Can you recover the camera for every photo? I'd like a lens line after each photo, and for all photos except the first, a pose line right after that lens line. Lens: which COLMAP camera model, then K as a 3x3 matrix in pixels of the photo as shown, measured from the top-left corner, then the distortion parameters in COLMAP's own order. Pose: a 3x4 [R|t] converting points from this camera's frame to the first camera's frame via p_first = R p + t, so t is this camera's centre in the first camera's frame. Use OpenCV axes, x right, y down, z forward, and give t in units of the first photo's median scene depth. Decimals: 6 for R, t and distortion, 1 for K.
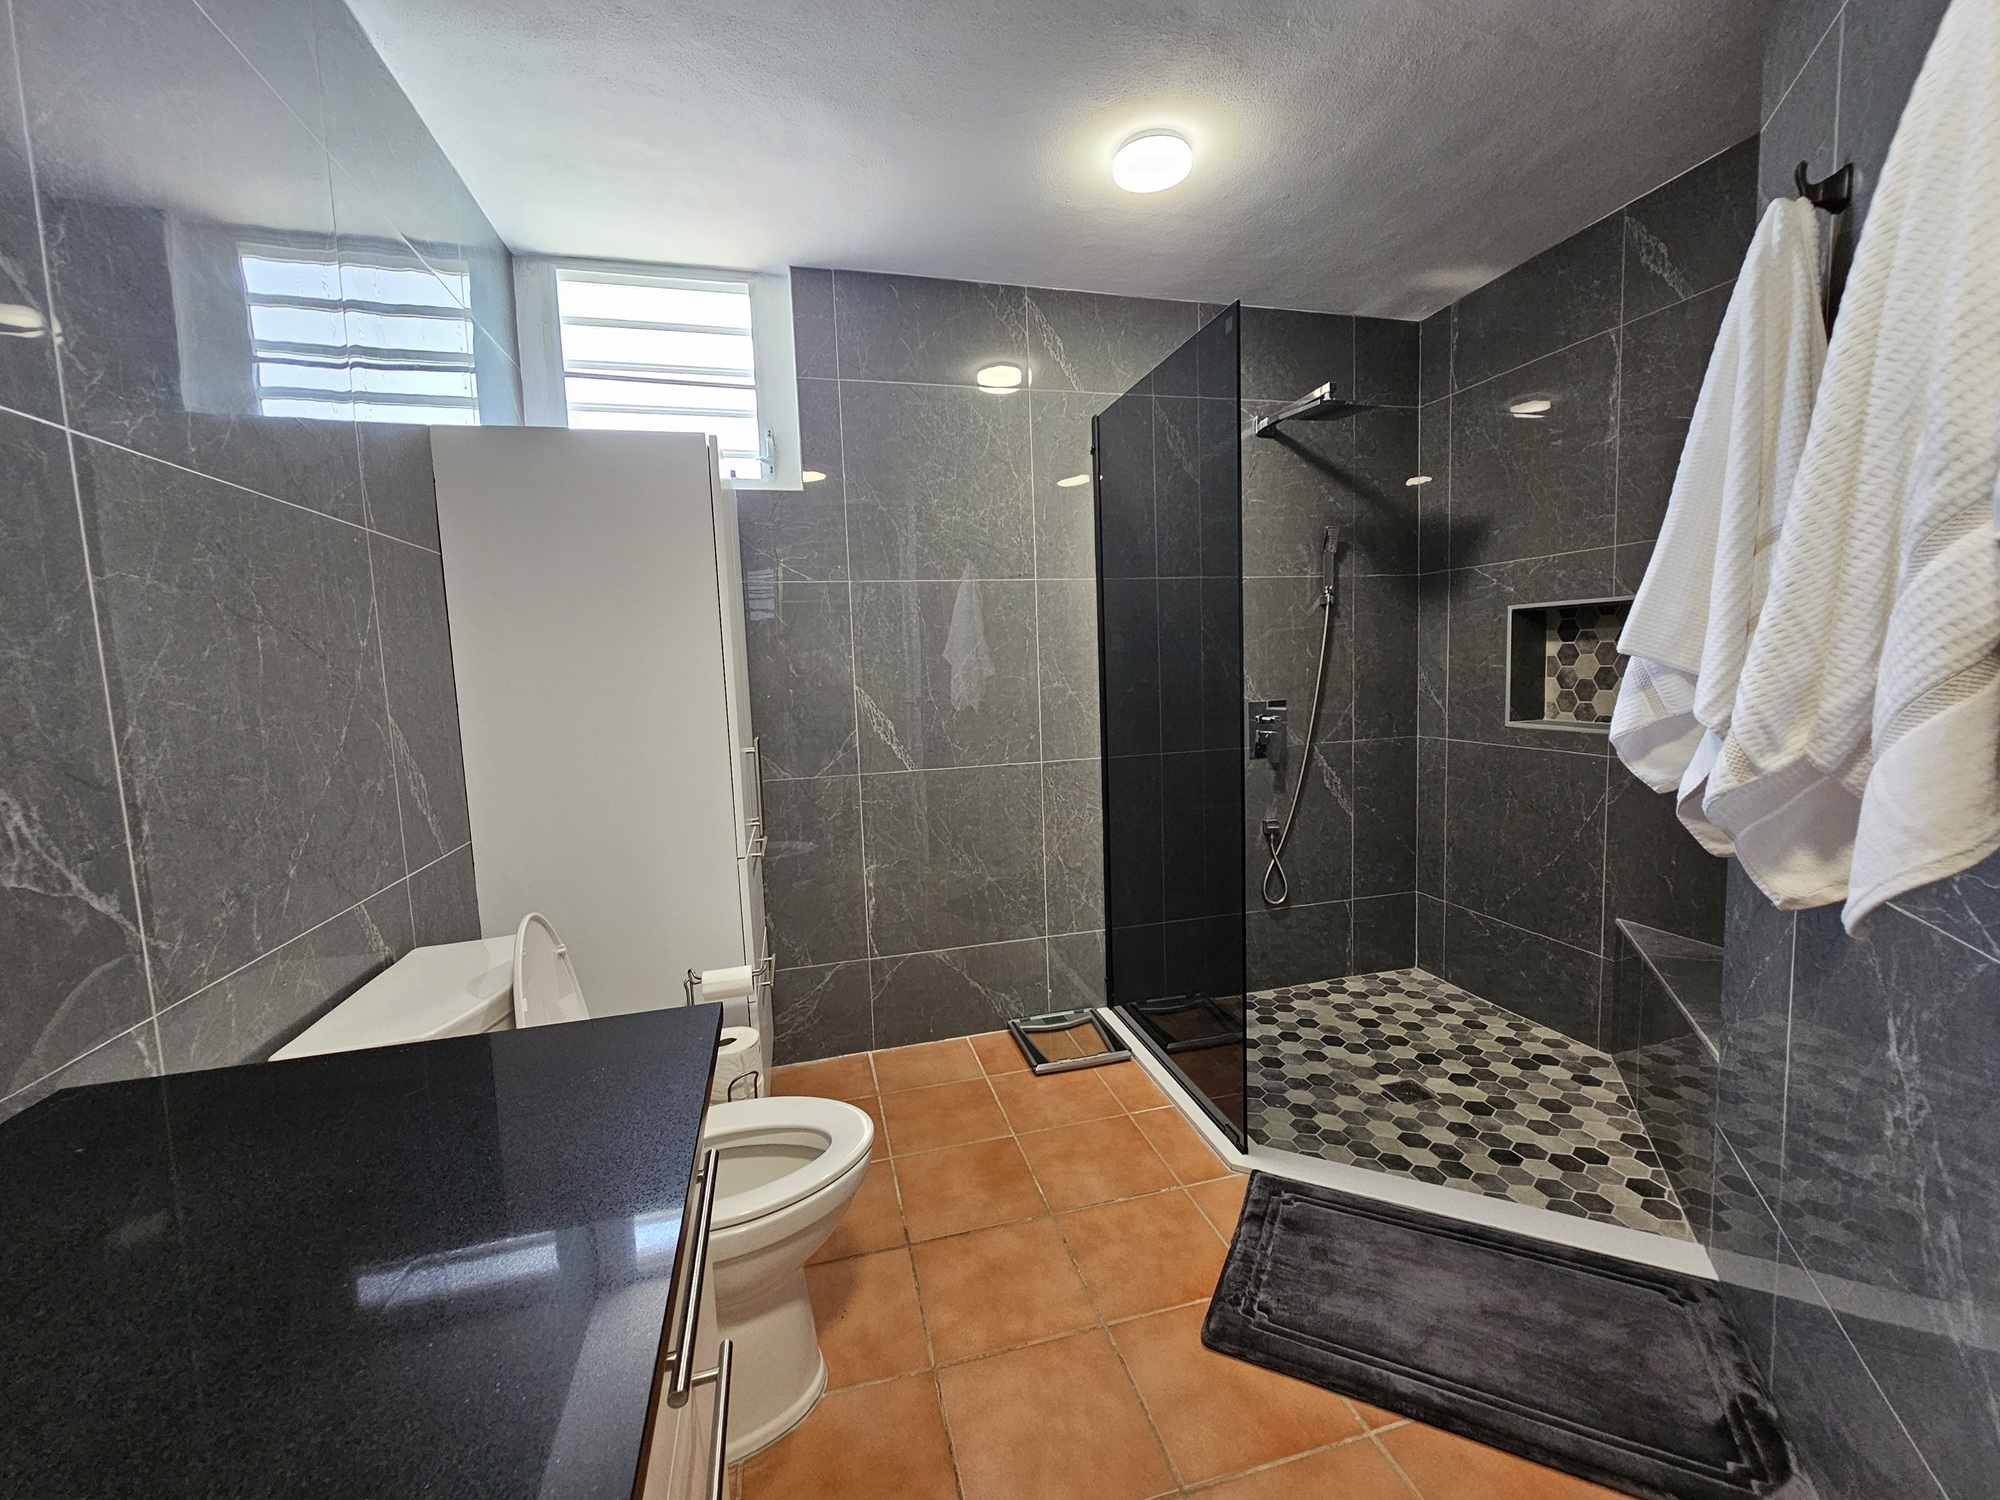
lens RADIAL K [[819.9, 0, 1001.6], [0, 819.9, 745.3], [0, 0, 1]] dist [-0.007580, 0.001162]
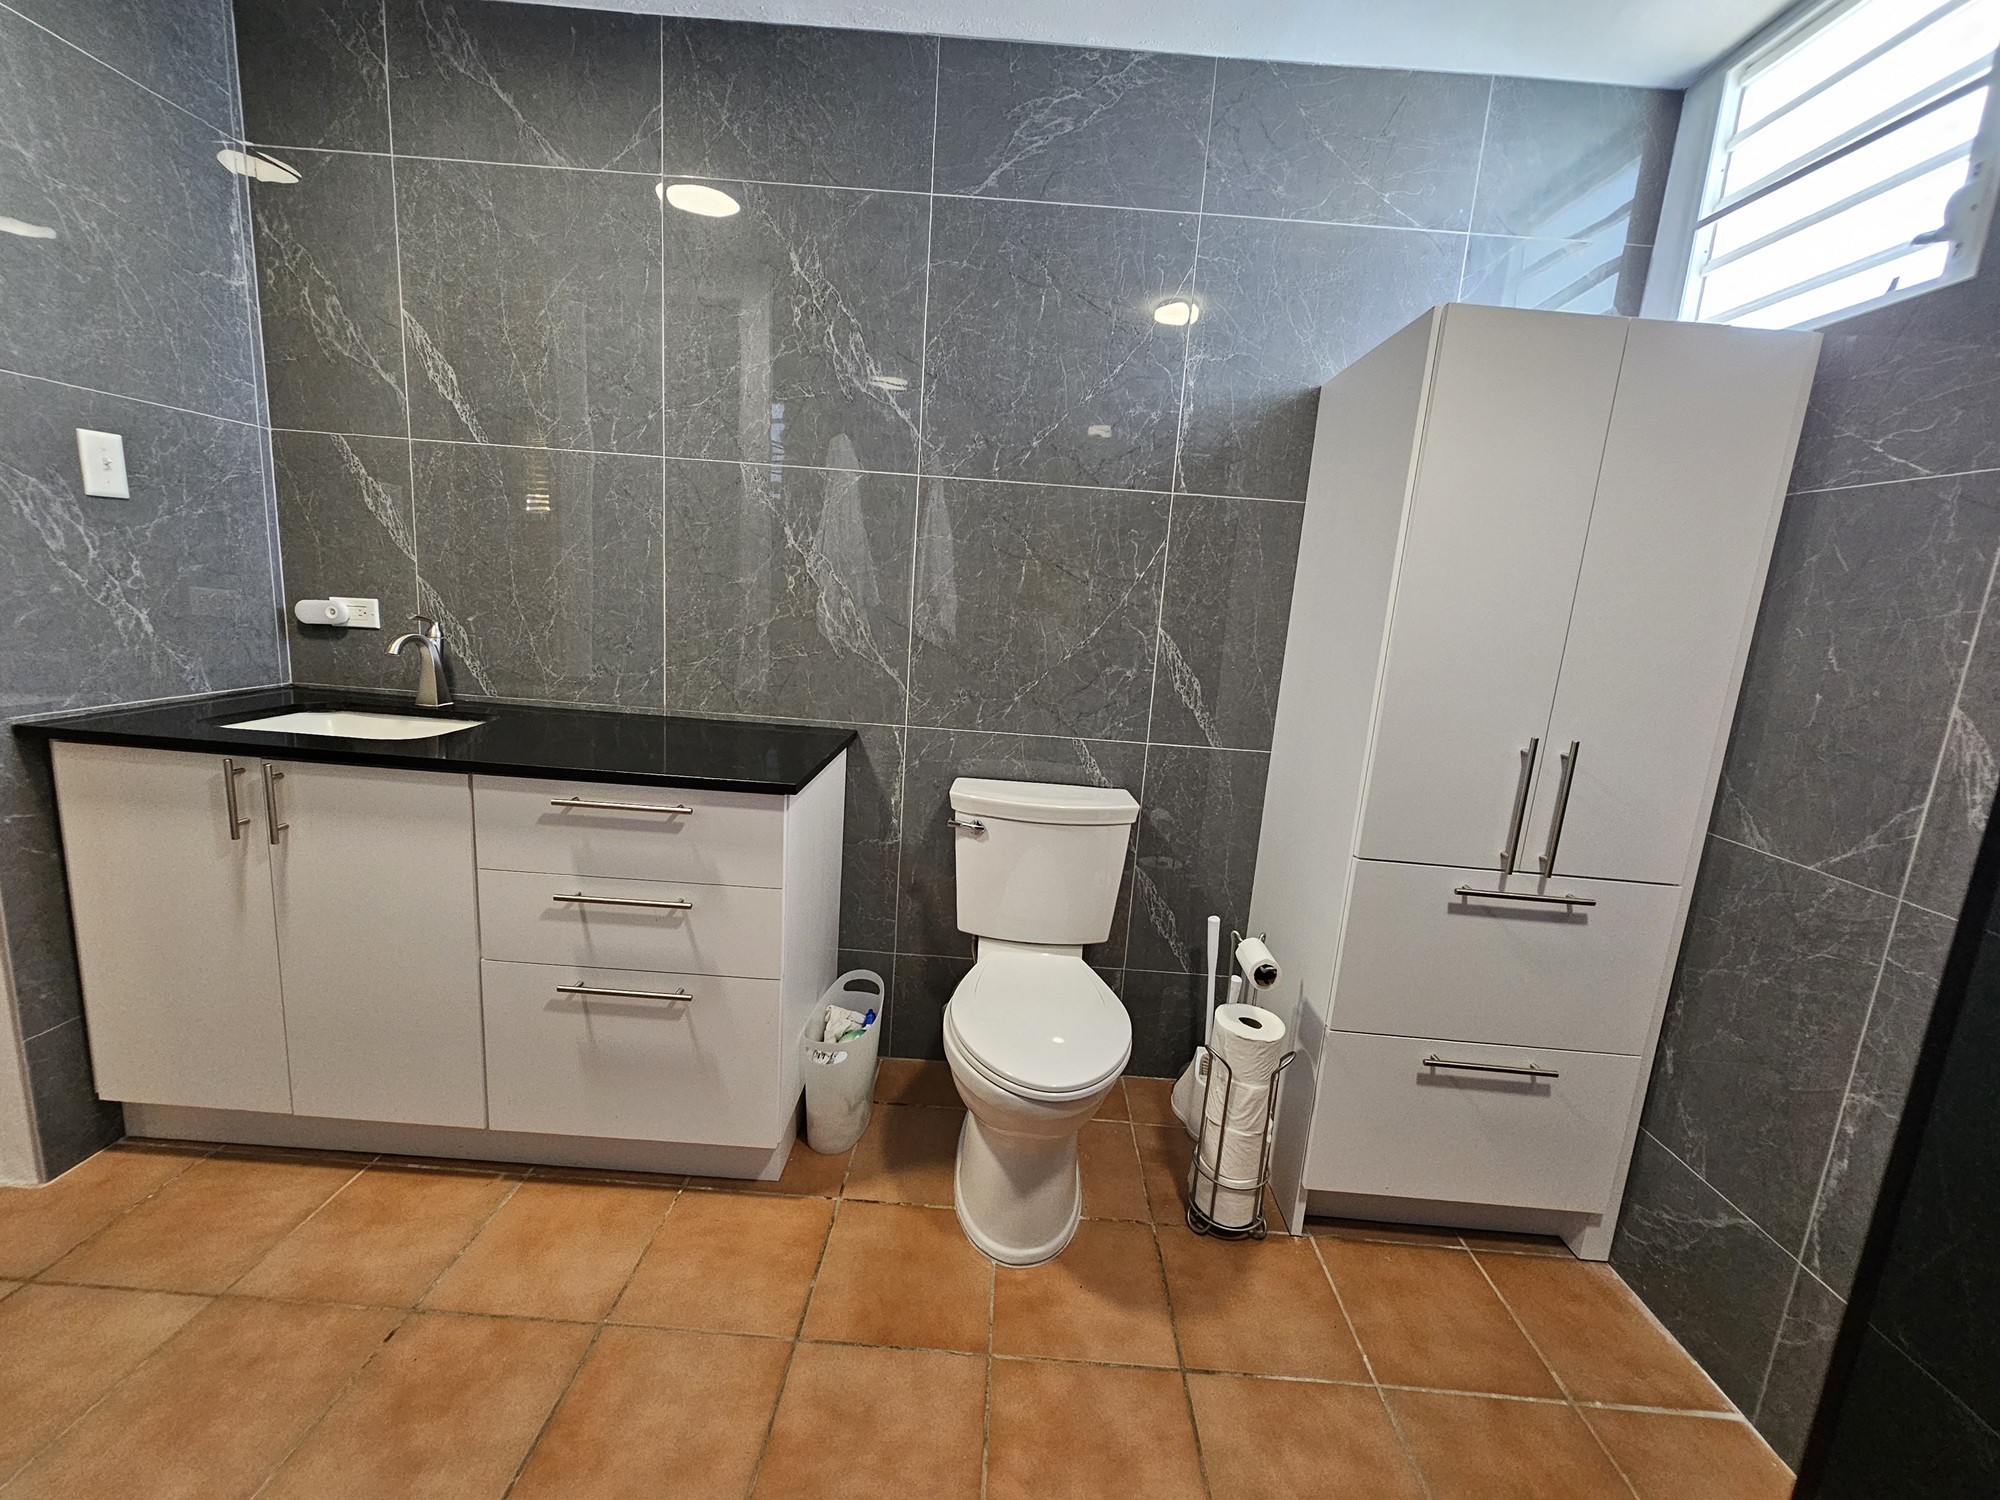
lens RADIAL K [[819.9, 0, 1000.4], [0, 819.9, 742.4], [0, 0, 1]] dist [-0.007580, 0.001162]
pose [[-0.275467, 0.192216, -0.941898, 0.394318], [-0.157074, 0.957638, 0.241365, -0.083297], [0.948391, 0.214436, -0.233605, 0.643395]]
